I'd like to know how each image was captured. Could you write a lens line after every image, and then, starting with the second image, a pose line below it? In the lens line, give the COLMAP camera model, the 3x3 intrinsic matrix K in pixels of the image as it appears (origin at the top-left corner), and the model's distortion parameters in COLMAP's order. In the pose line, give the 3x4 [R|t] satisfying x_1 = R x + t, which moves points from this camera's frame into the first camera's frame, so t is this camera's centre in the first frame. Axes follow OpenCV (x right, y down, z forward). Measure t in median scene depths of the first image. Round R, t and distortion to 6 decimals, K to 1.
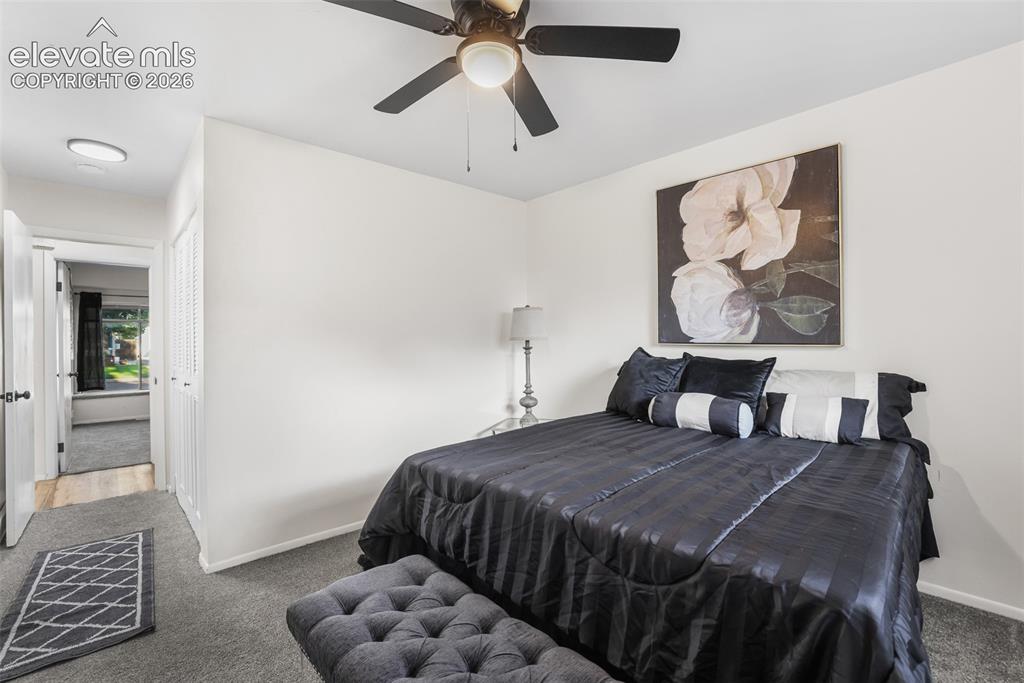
lens RADIAL K [[450.0, 0, 506.5], [0, 450.0, 344.6], [0, 0, 1]] dist [-0.042294, 0.016567]
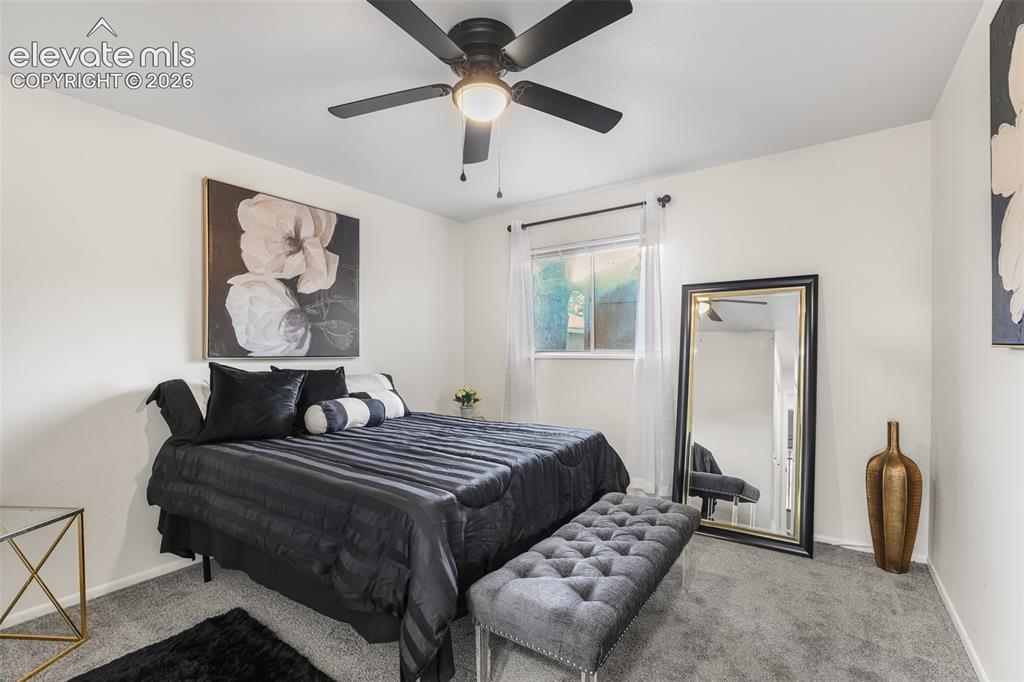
lens RADIAL K [[450.0, 0, 506.5], [0, 450.0, 344.1], [0, 0, 1]] dist [-0.042294, 0.016567]
pose [[-0.186771, 0.010873, 0.982343, -0.678066], [0.008924, 0.999916, -0.009371, -0.018669], [-0.982363, 0.007016, -0.186852, 0.681676]]
